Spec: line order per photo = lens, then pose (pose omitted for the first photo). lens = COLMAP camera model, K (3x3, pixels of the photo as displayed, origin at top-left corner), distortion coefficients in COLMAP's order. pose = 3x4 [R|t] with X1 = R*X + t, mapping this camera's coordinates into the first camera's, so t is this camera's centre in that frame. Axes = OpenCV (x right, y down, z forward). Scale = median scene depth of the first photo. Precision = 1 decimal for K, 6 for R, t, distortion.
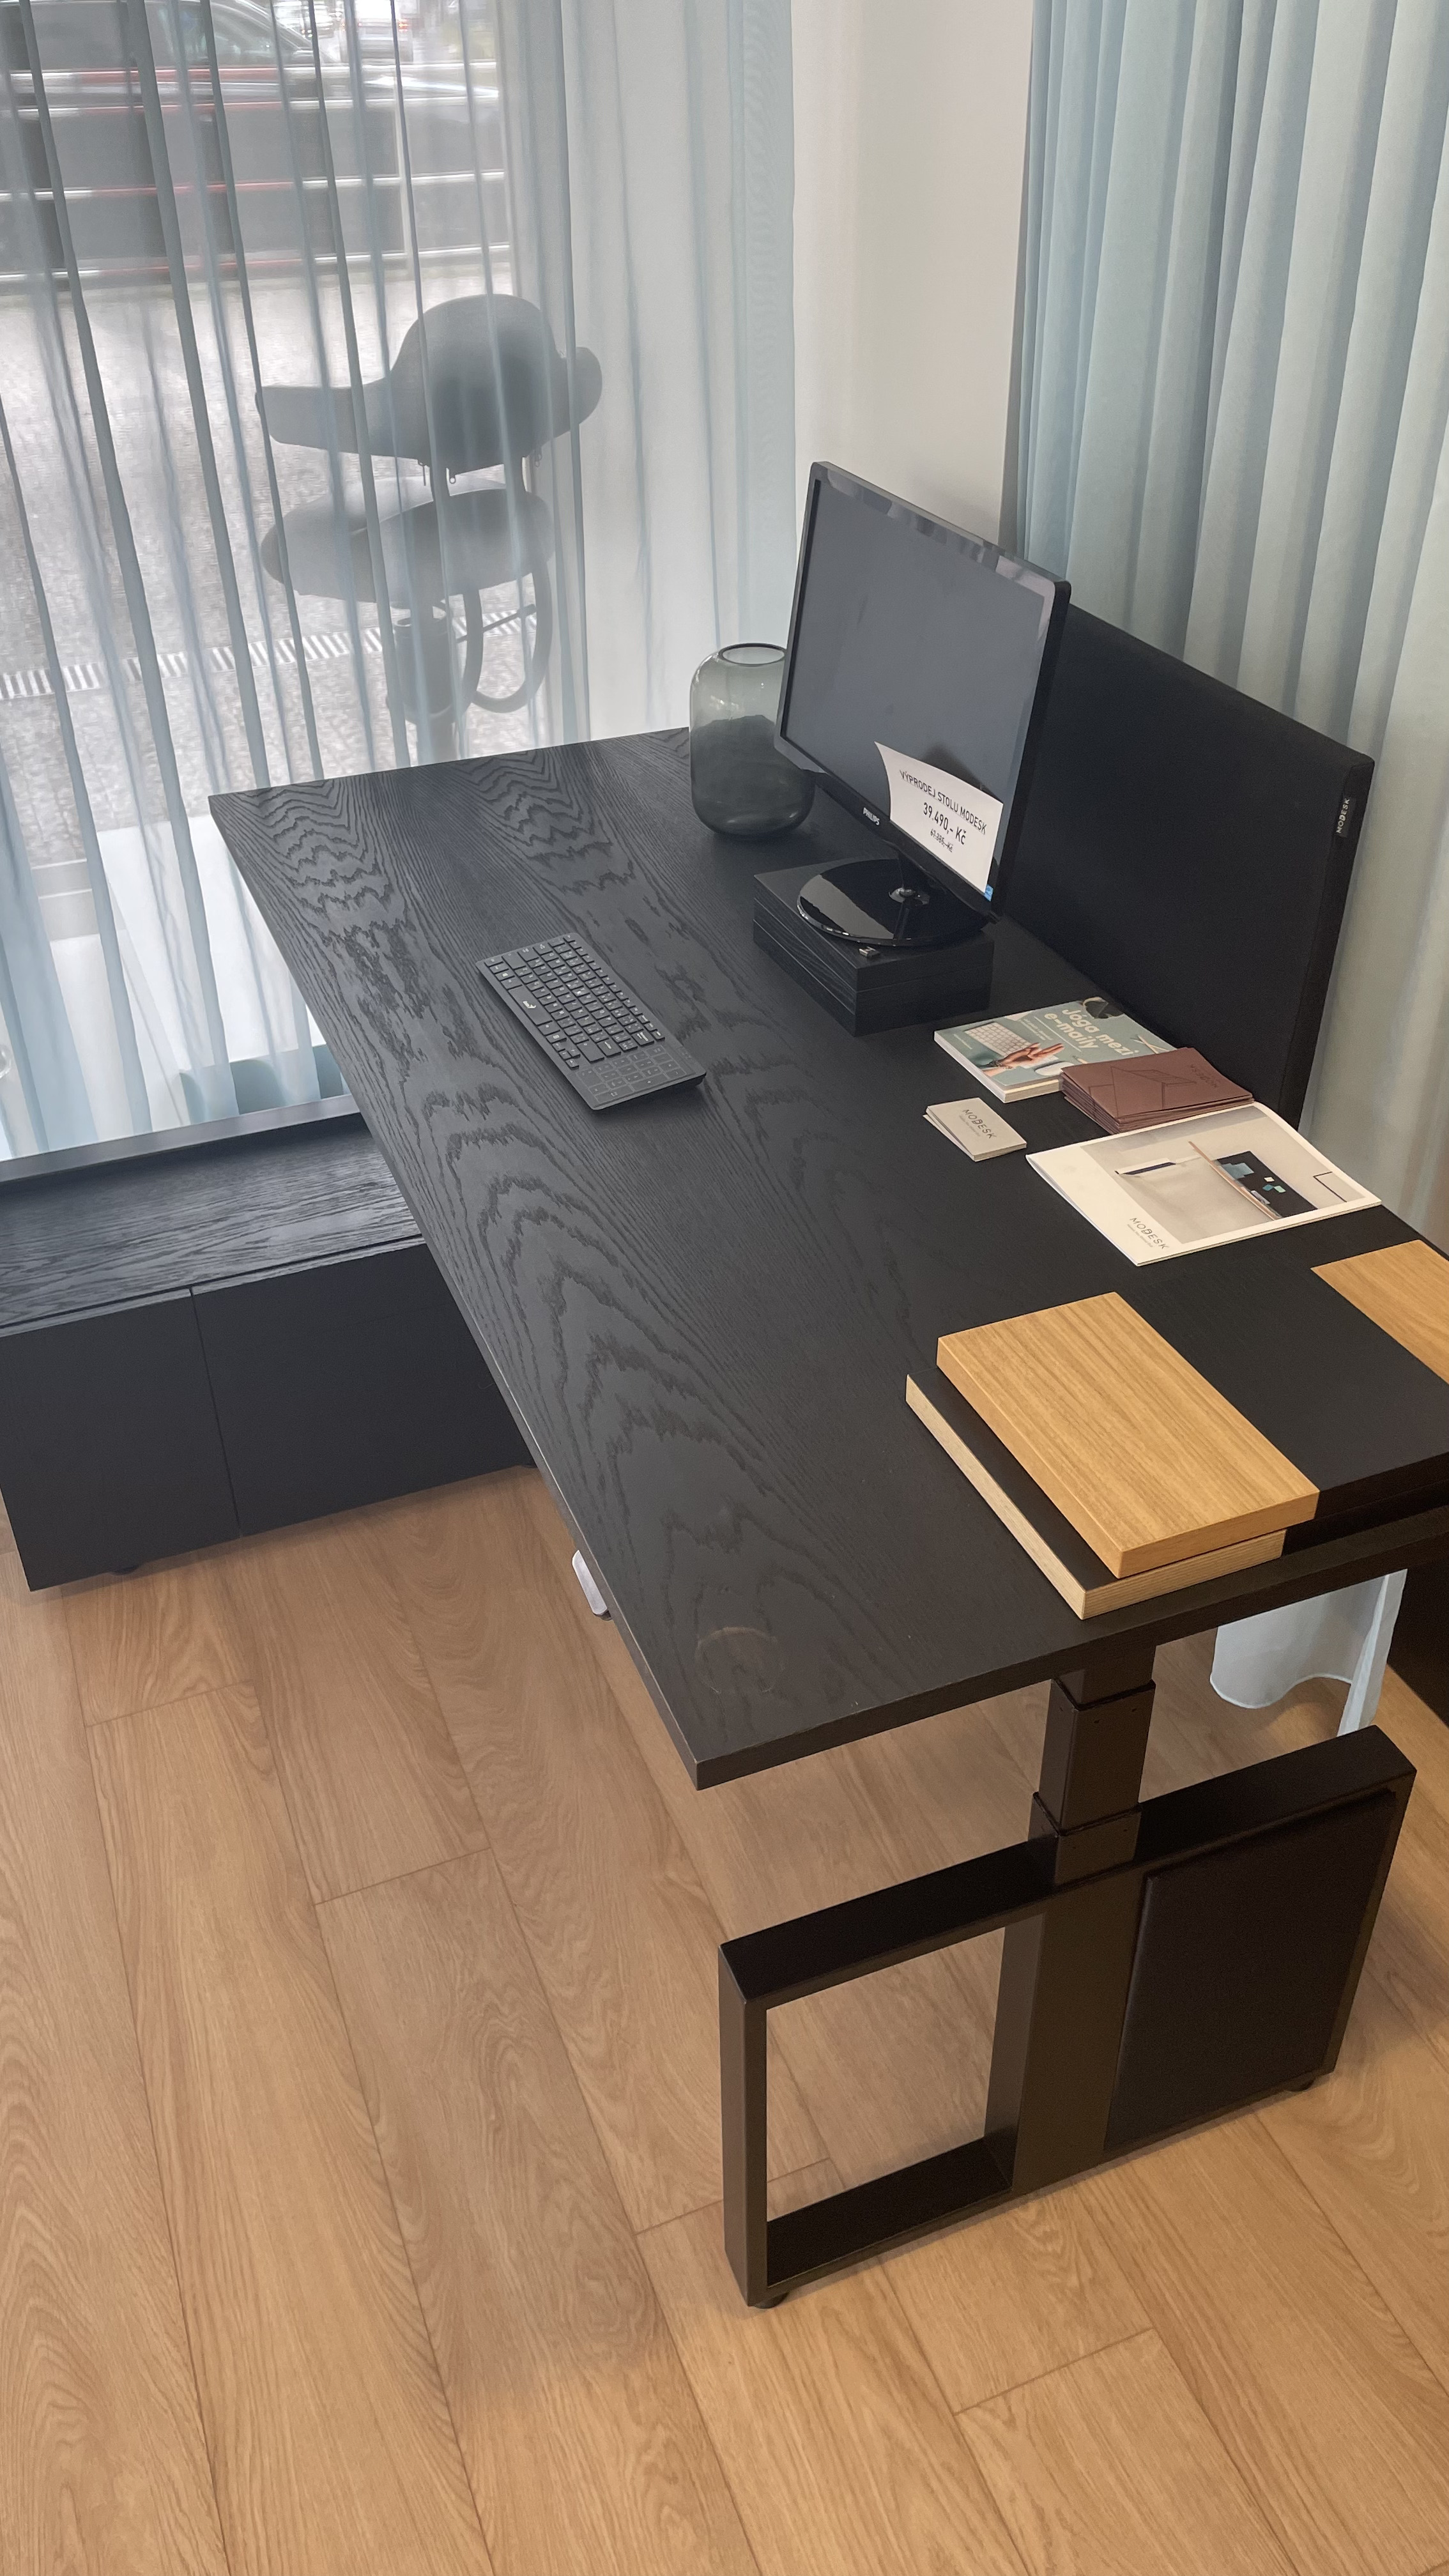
lens RADIAL K [[1931.7, 0, 705.8], [0, 1931.7, 1296.8], [0, 0, 1]] dist [0.066723, -0.099533]
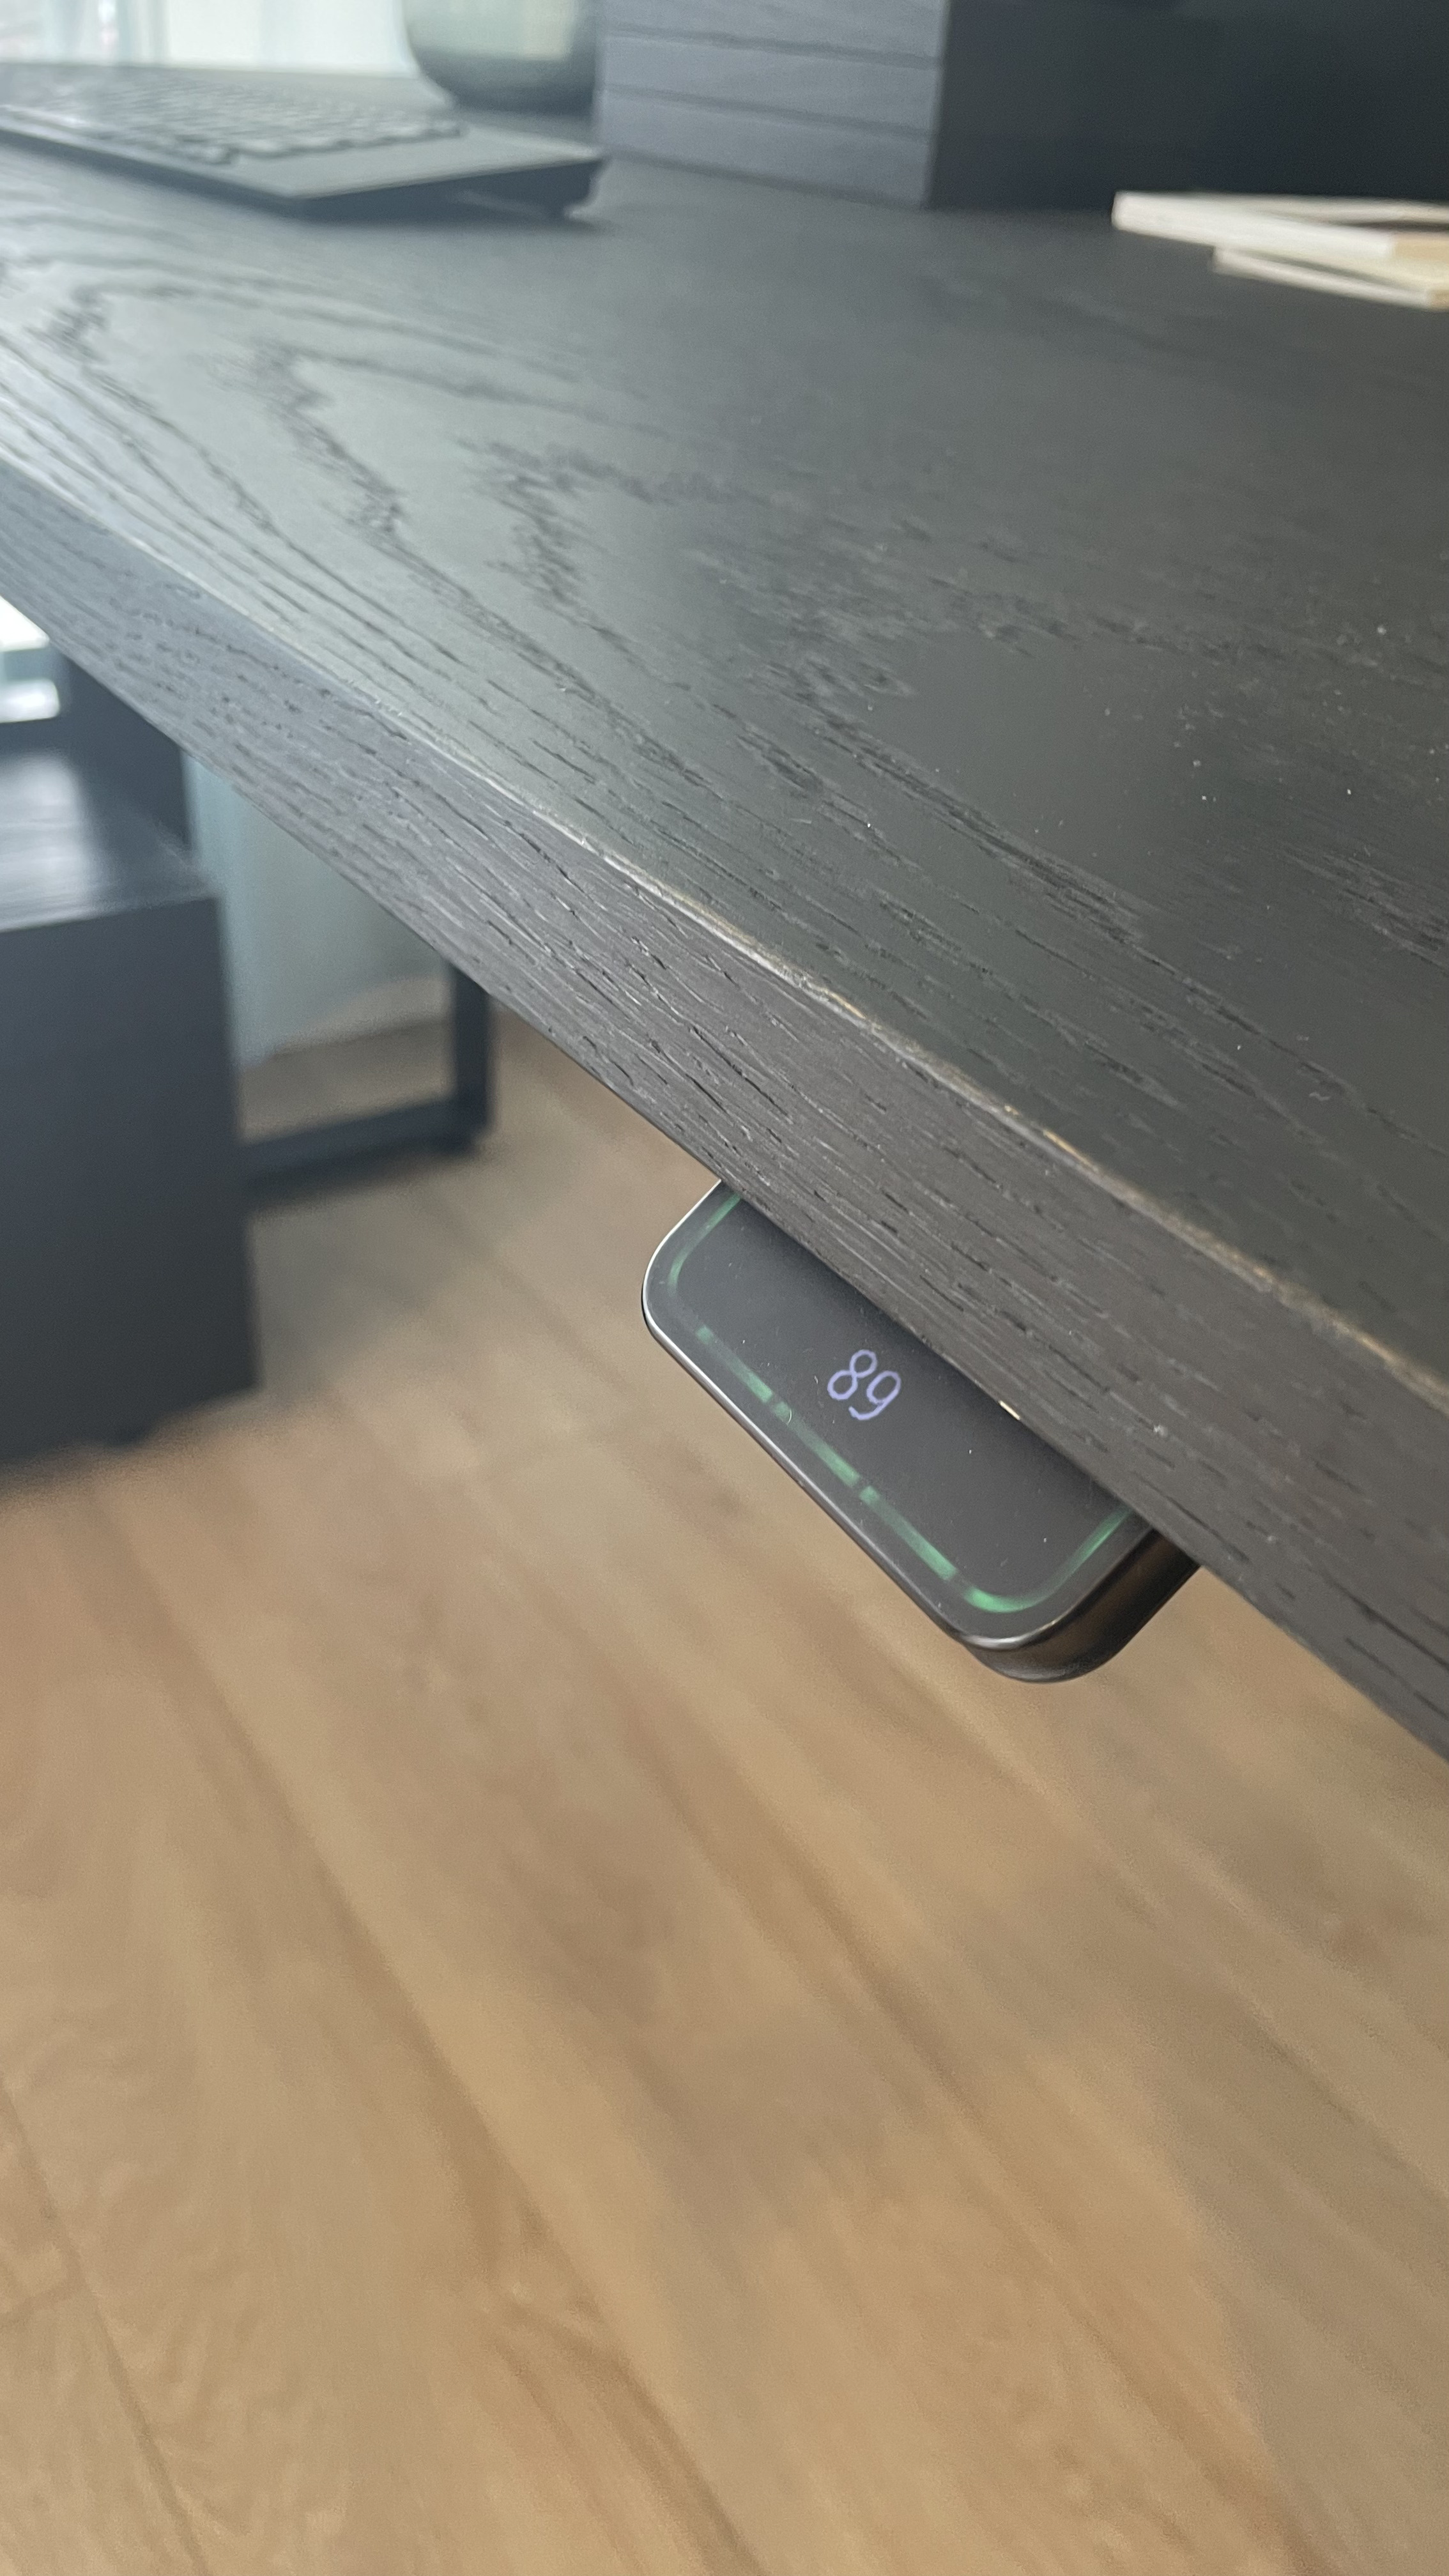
lens RADIAL K [[1956.5, 0, 724.5], [0, 1956.5, 1288.0], [0, 0, 1]] dist [0.049423, -0.108429]
pose [[0.972951, -0.048786, 0.225801, -0.072056], [0.056958, 0.997931, -0.029817, 0.104889], [-0.223879, 0.041871, 0.973717, 0.651186]]
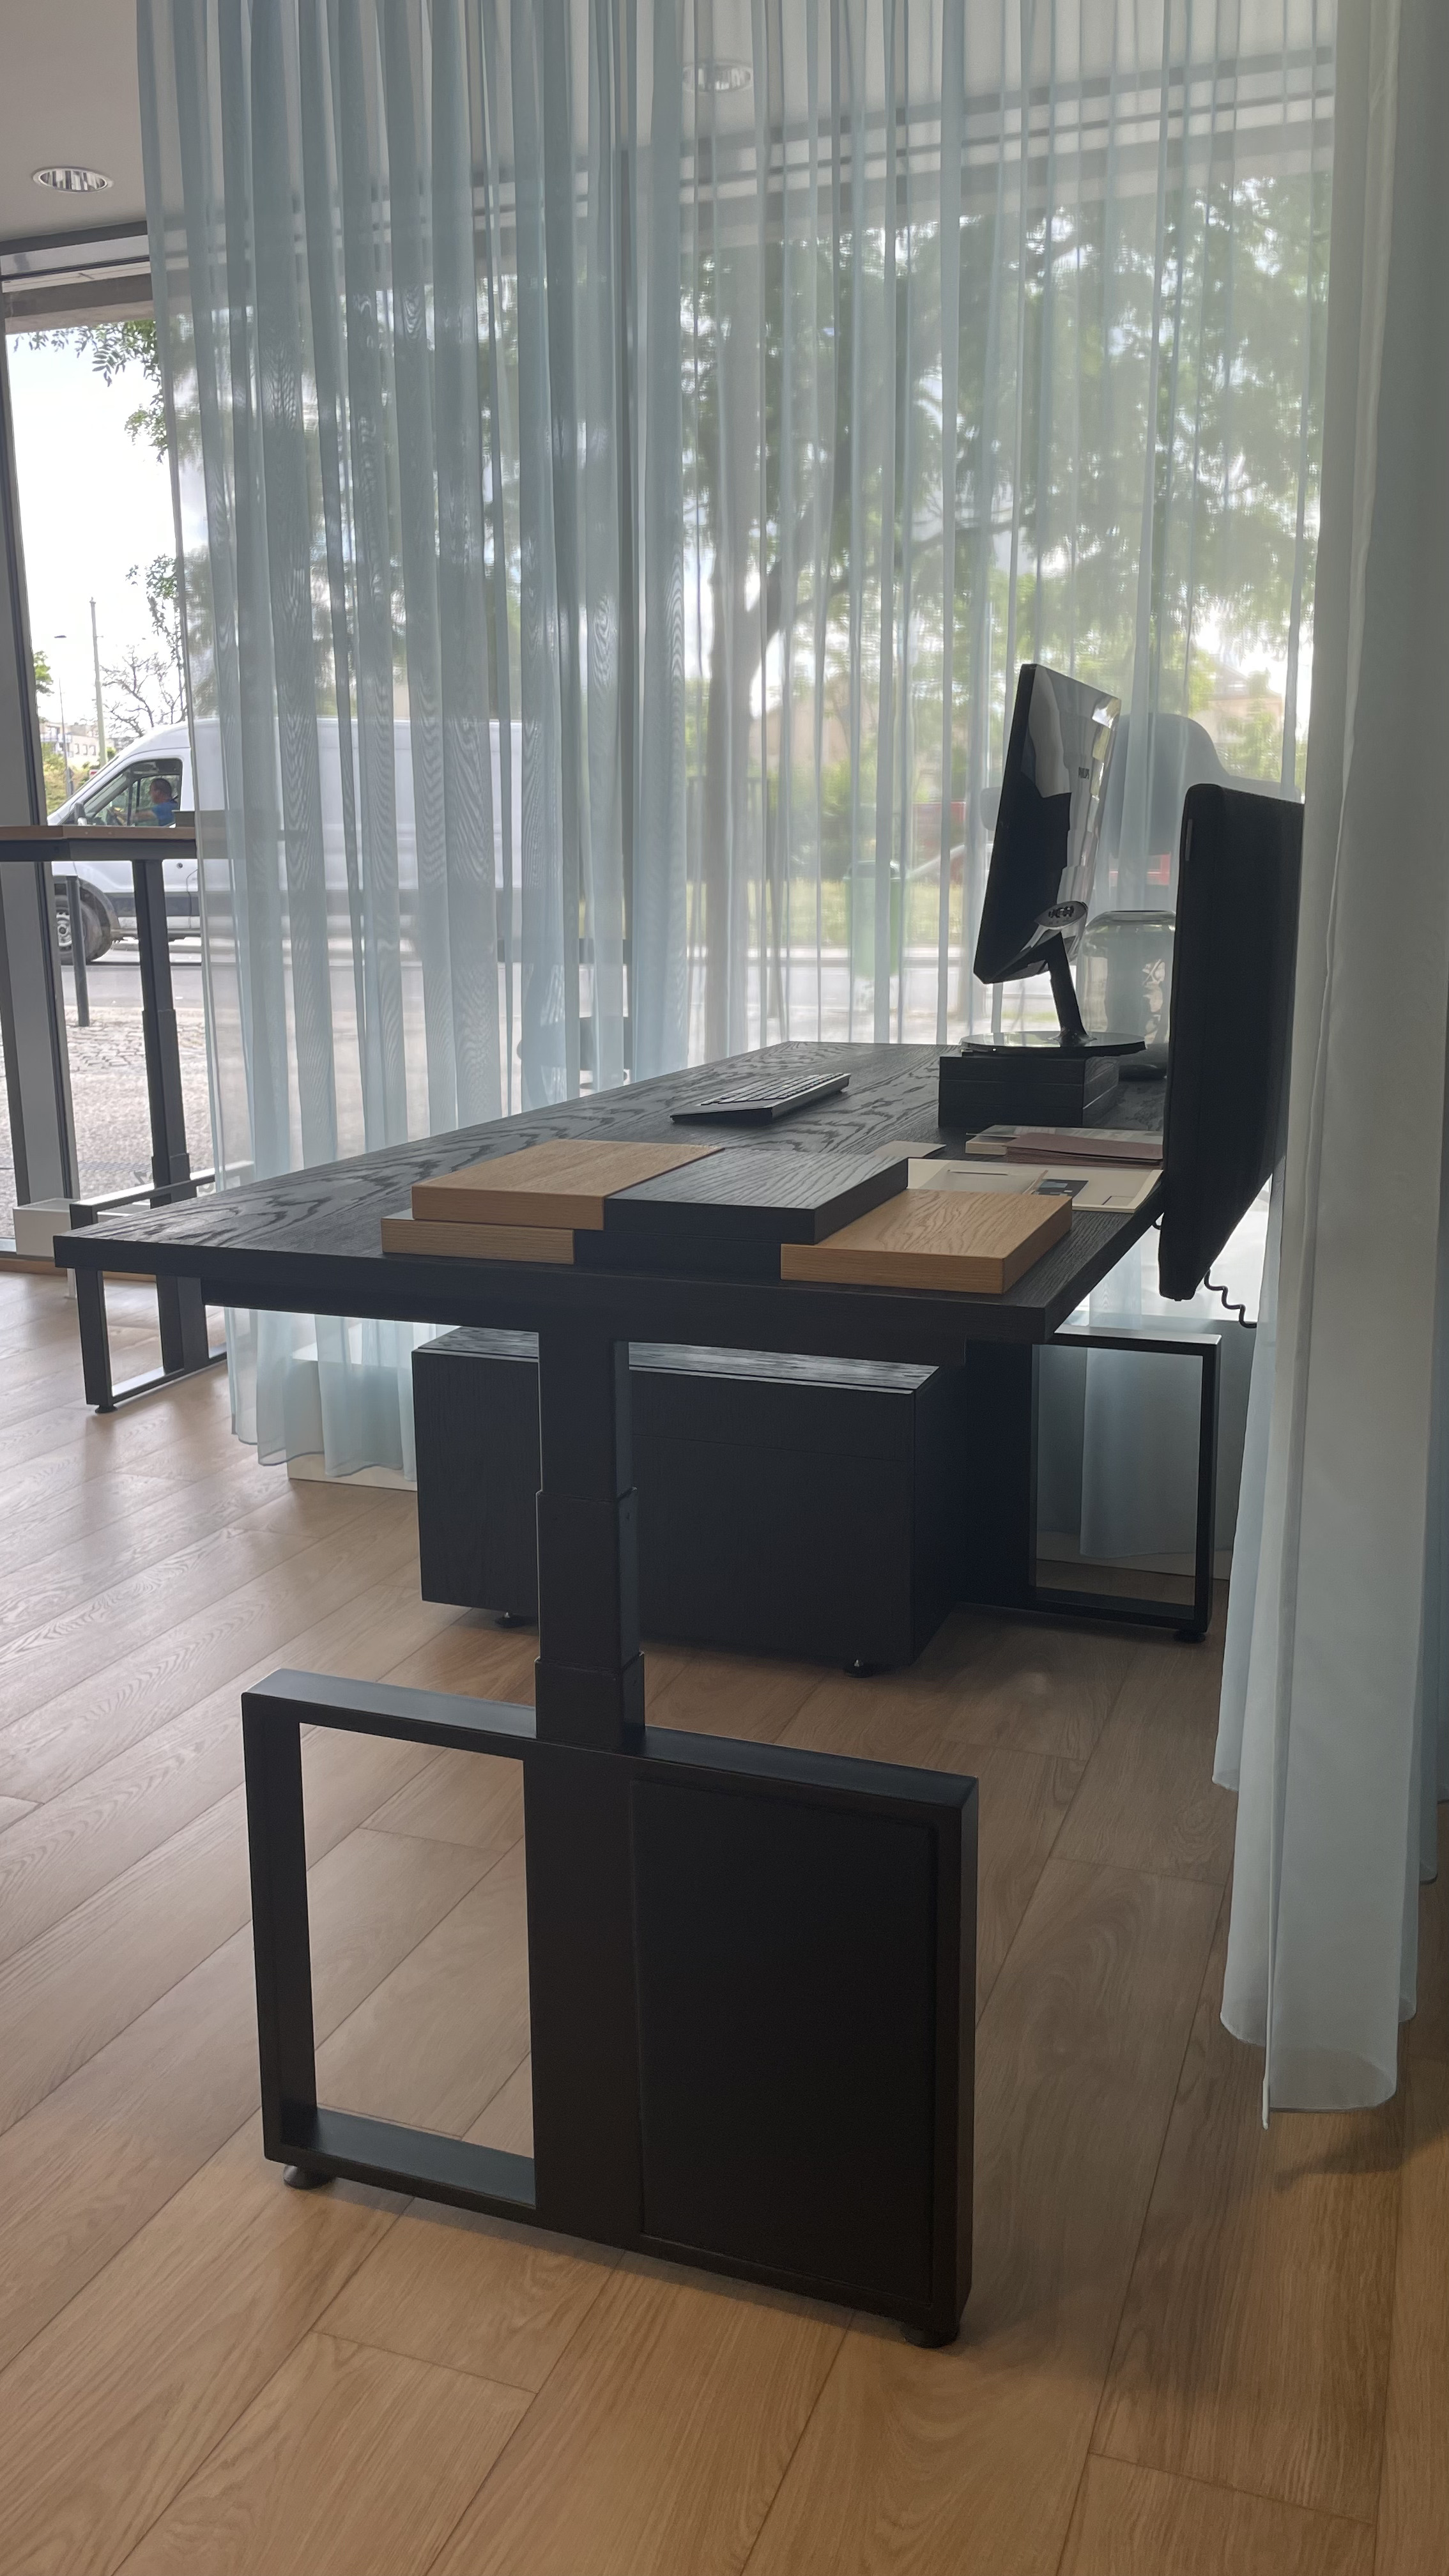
lens RADIAL K [[1956.5, 0, 724.5], [0, 1956.5, 1288.0], [0, 0, 1]] dist [0.049423, -0.108429]
pose [[0.742863, 0.152804, -0.651771, 0.742798], [-0.389091, 0.890820, -0.234623, 0.256823], [0.544759, 0.427891, 0.721212, 0.212594]]
